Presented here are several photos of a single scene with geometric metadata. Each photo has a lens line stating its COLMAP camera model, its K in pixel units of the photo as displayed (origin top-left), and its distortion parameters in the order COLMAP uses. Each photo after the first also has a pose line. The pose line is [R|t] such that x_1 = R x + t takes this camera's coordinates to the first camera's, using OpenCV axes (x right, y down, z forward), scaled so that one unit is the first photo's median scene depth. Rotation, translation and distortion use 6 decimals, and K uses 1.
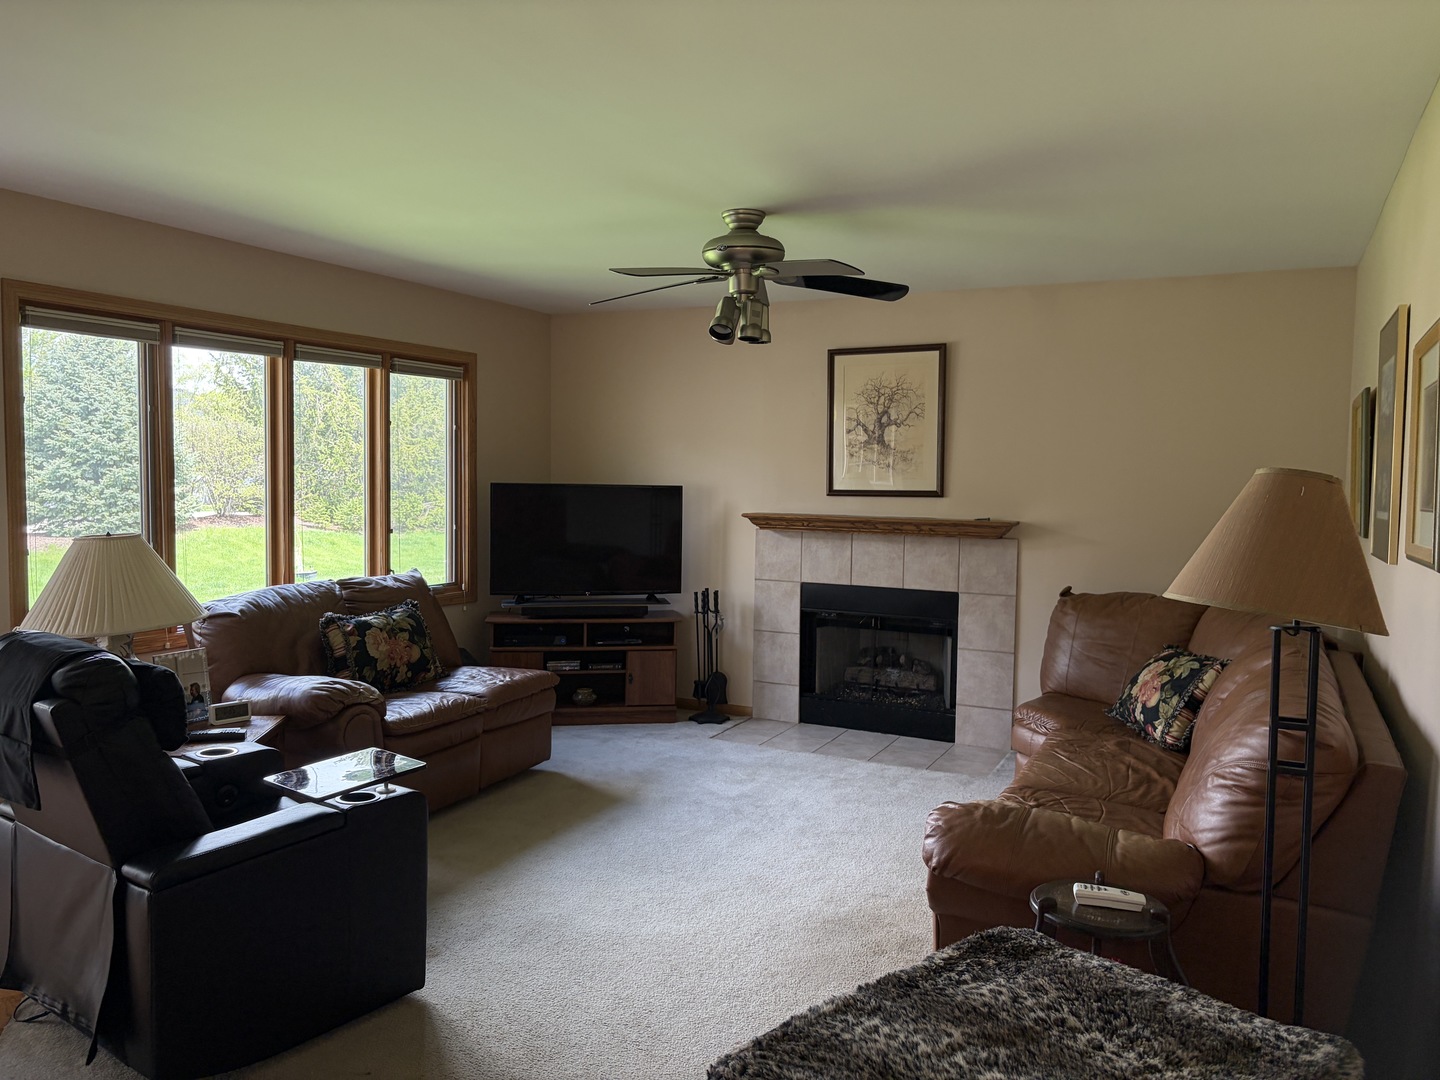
lens RADIAL K [[1083.8, 0, 719.3], [0, 1083.8, 538.5], [0, 0, 1]] dist [0.071349, -0.080145]
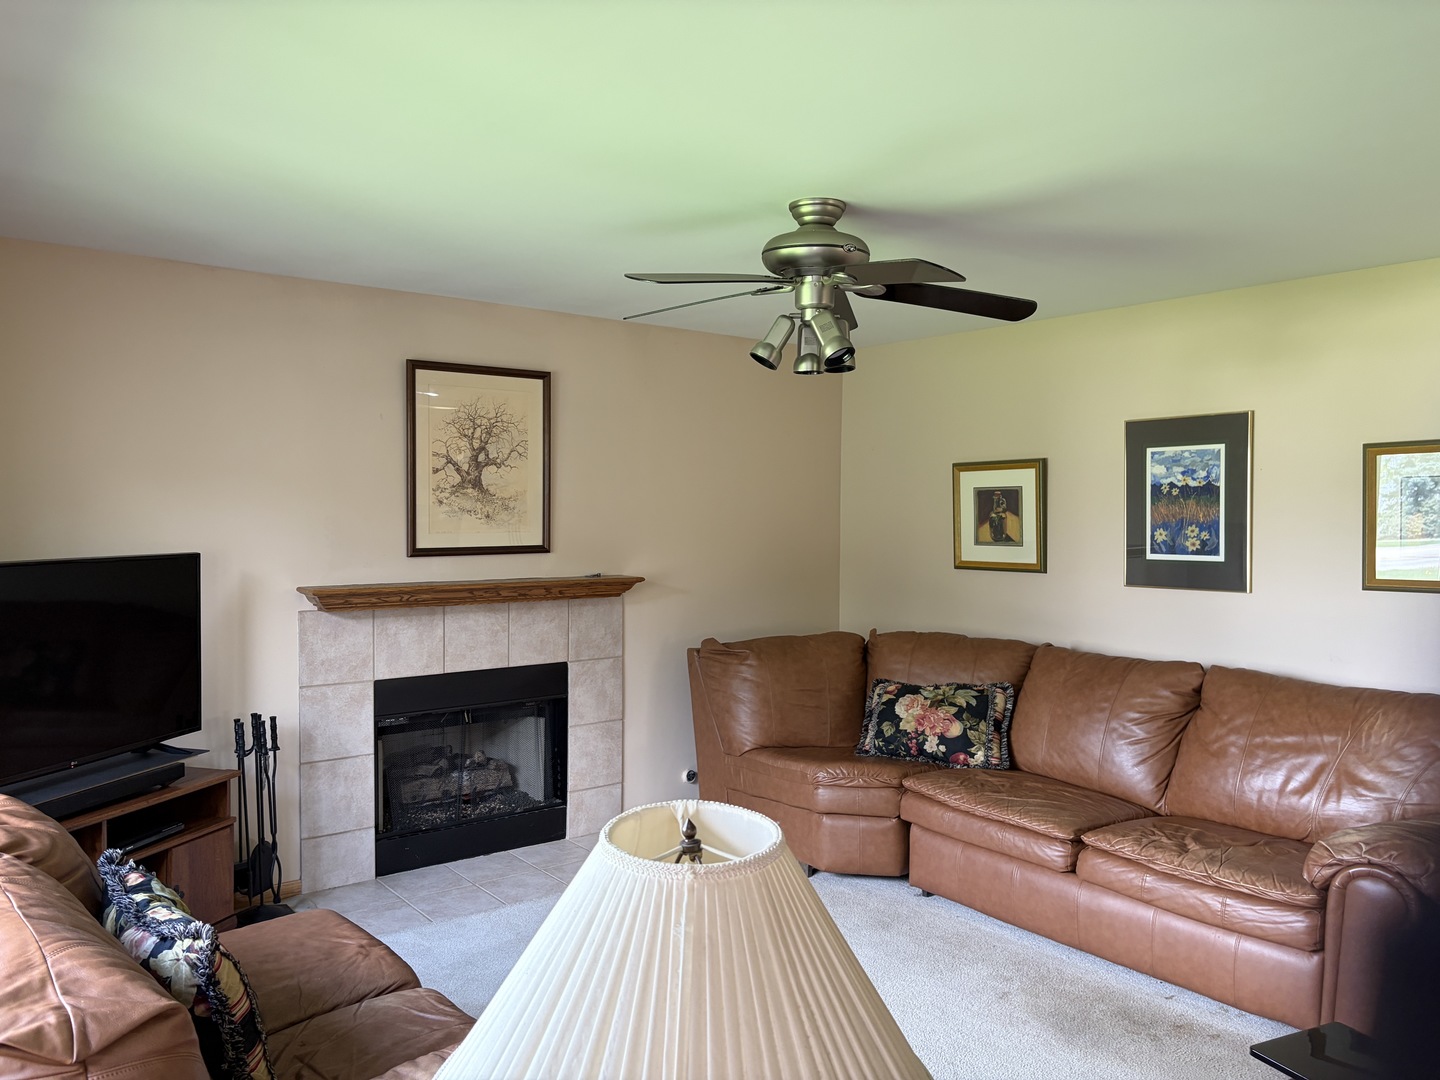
lens RADIAL K [[1047.2, 0, 722.6], [0, 1047.2, 530.8], [0, 0, 1]] dist [0.021450, -0.010788]
pose [[0.440970, -0.029506, 0.897037, -0.471165], [0.054730, 0.998484, 0.005938, -0.052826], [-0.895851, 0.046477, 0.441916, 0.523501]]
